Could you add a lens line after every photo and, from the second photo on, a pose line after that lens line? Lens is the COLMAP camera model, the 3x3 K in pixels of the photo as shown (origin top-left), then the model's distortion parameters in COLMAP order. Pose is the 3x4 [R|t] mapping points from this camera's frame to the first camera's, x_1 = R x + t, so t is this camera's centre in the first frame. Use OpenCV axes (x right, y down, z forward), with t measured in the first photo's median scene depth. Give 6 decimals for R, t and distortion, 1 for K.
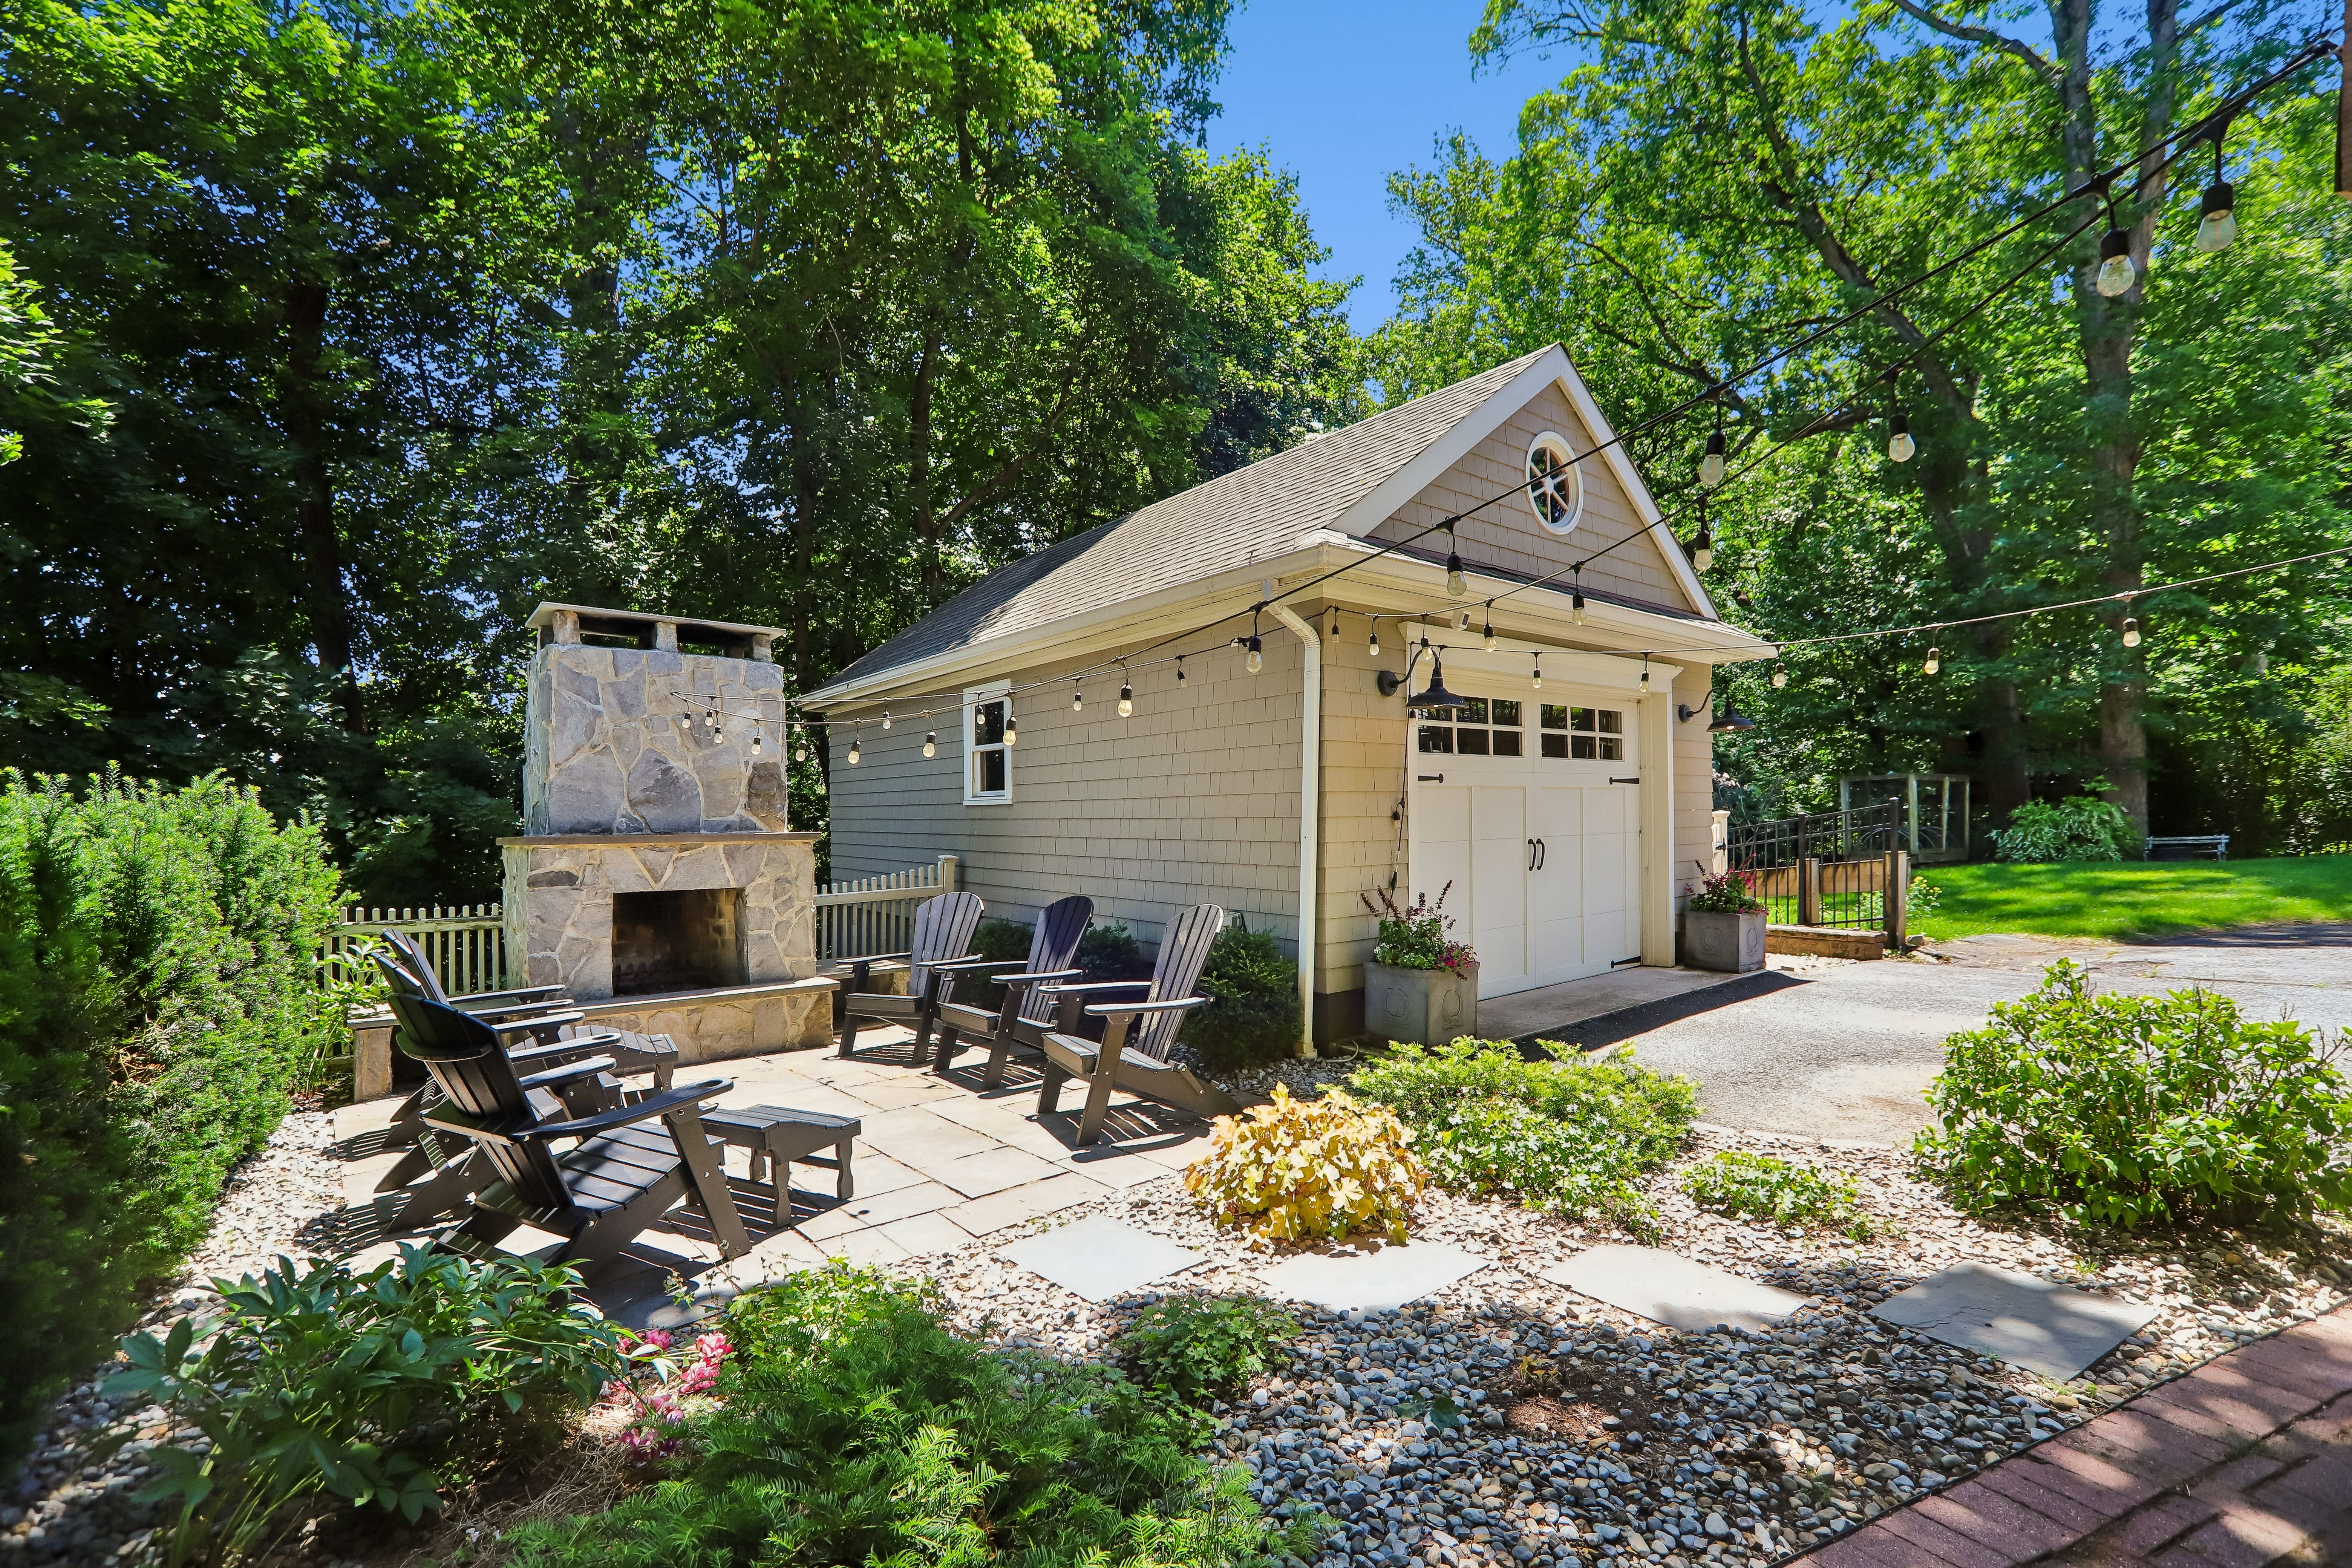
lens RADIAL K [[1029.3, 0, 1178.4], [0, 1029.3, 753.7], [0, 0, 1]] dist [-0.078395, 0.032724]
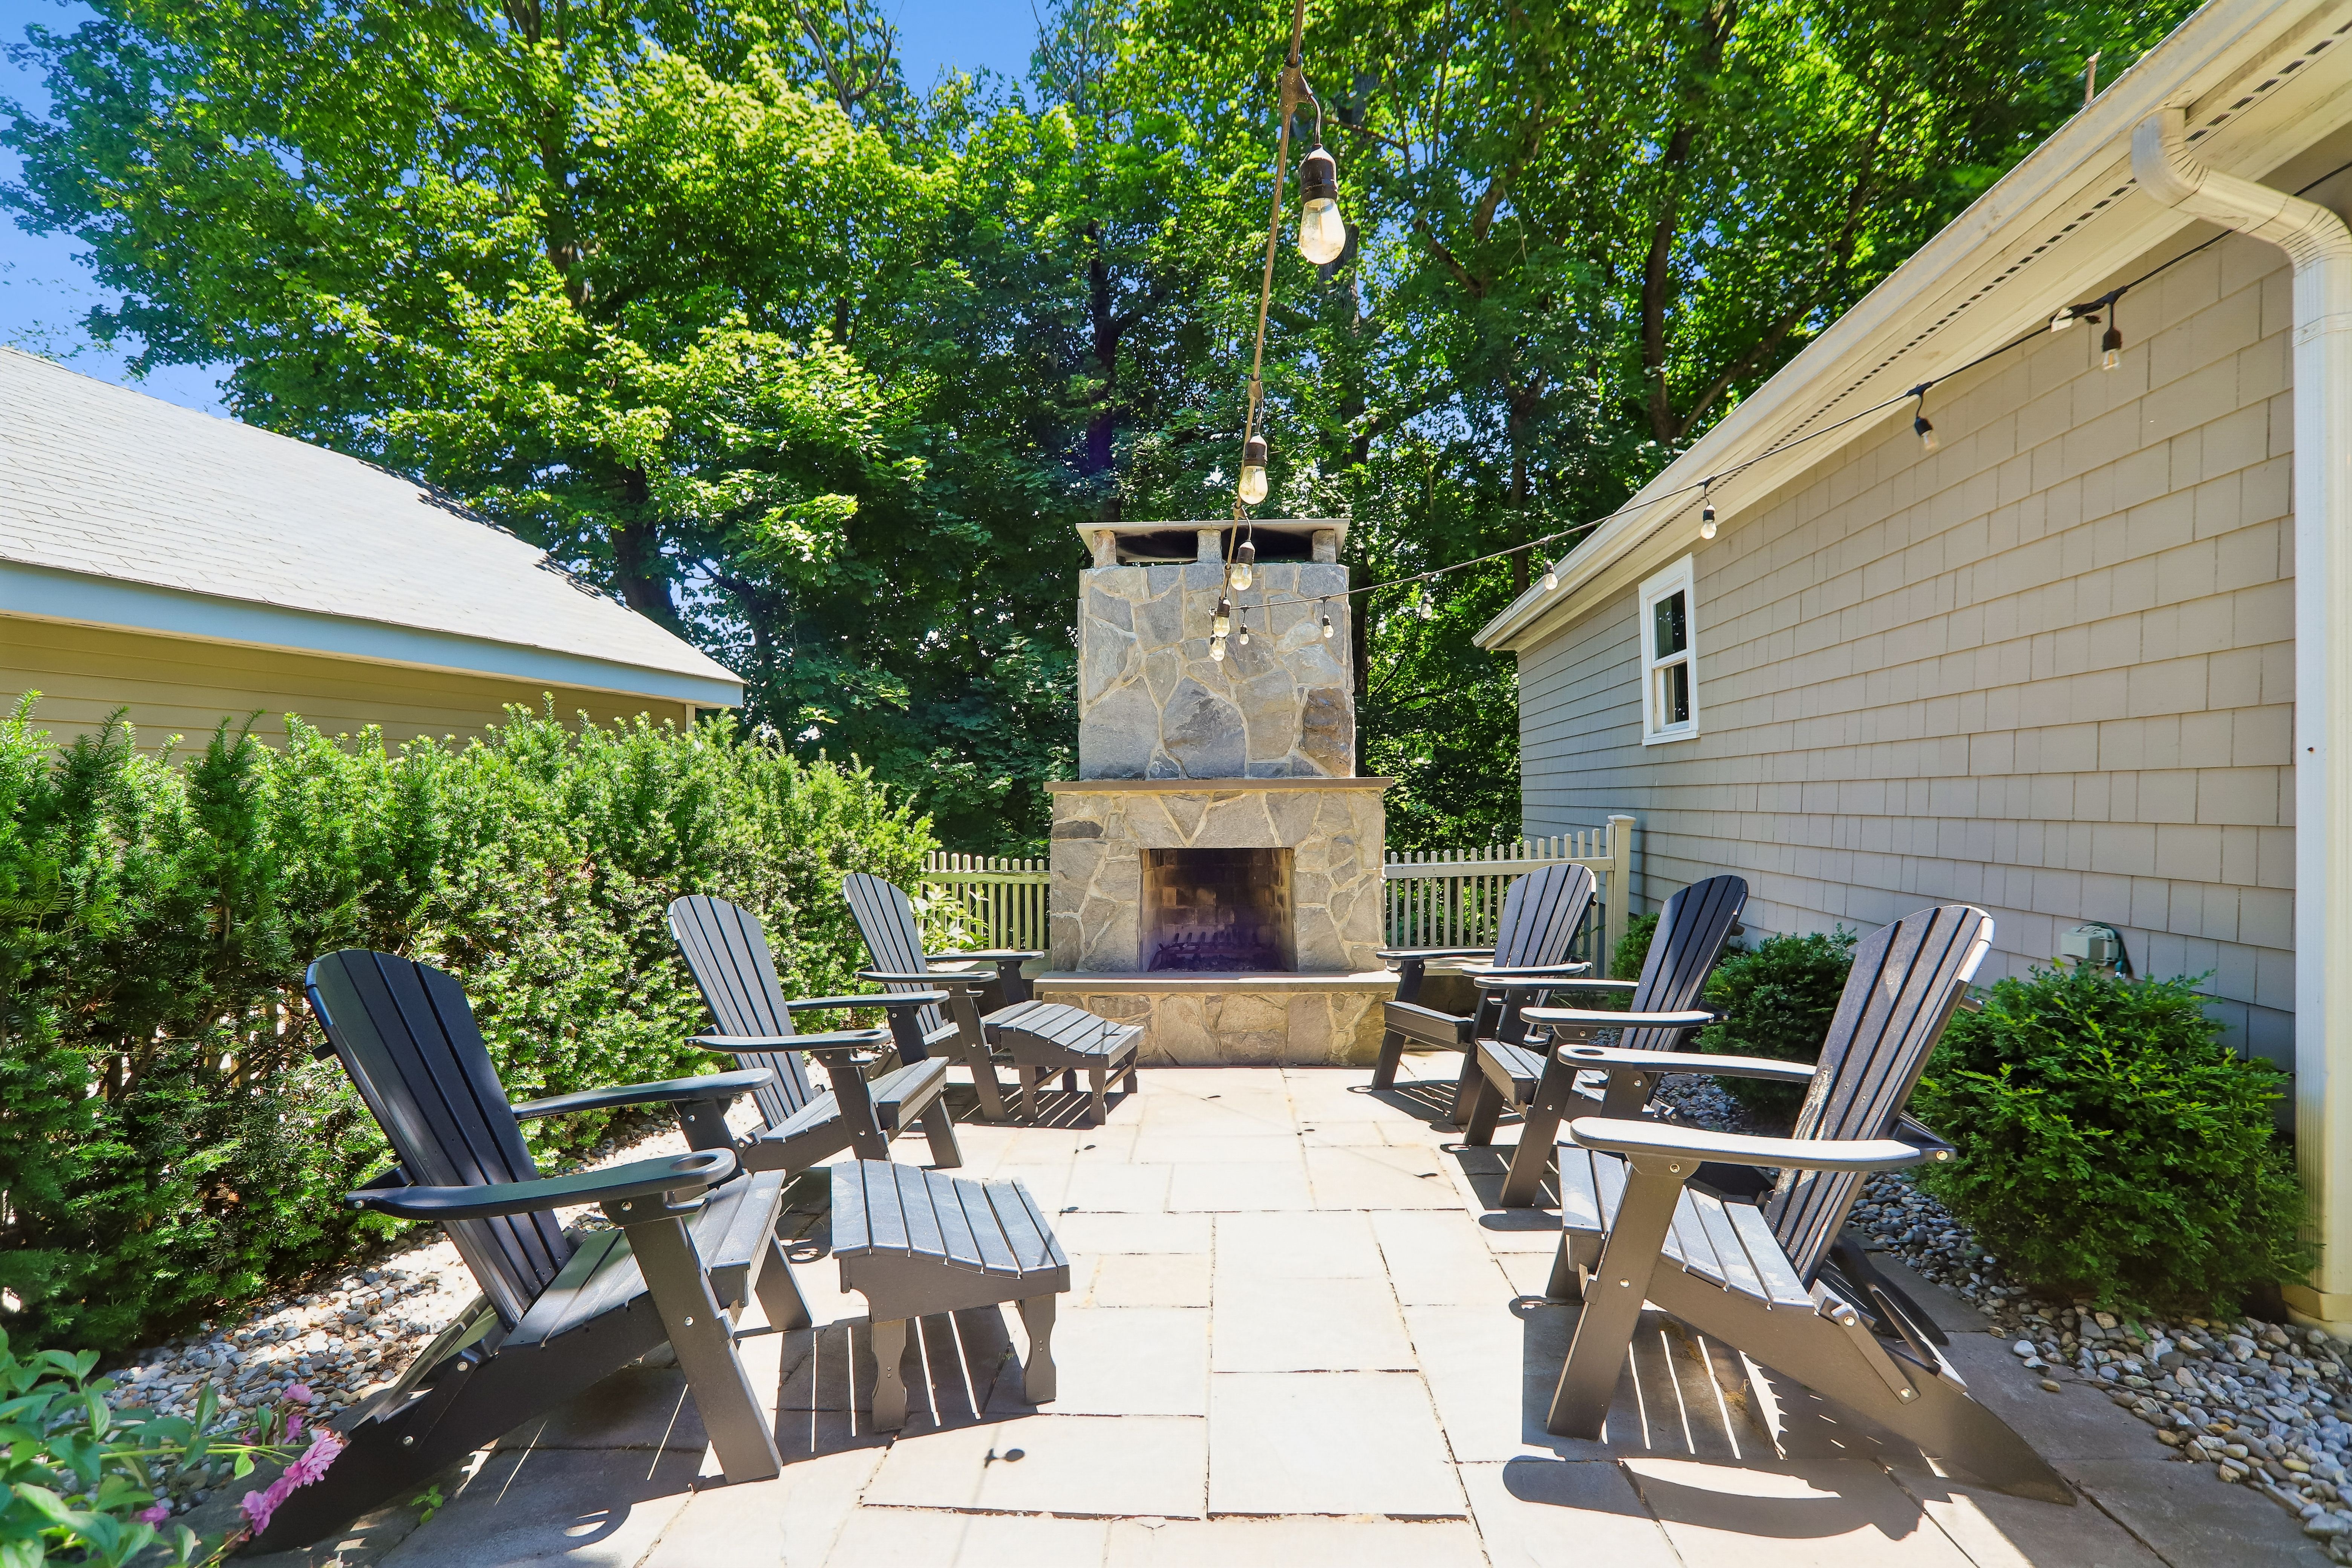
lens RADIAL K [[1029.3, 0, 1178.4], [0, 1029.3, 753.7], [0, 0, 1]] dist [-0.078395, 0.032724]
pose [[0.722164, -0.029026, -0.691113, 0.059717], [0.045145, 0.998967, 0.005217, 0.052795], [0.690248, -0.034967, 0.722728, 0.378474]]
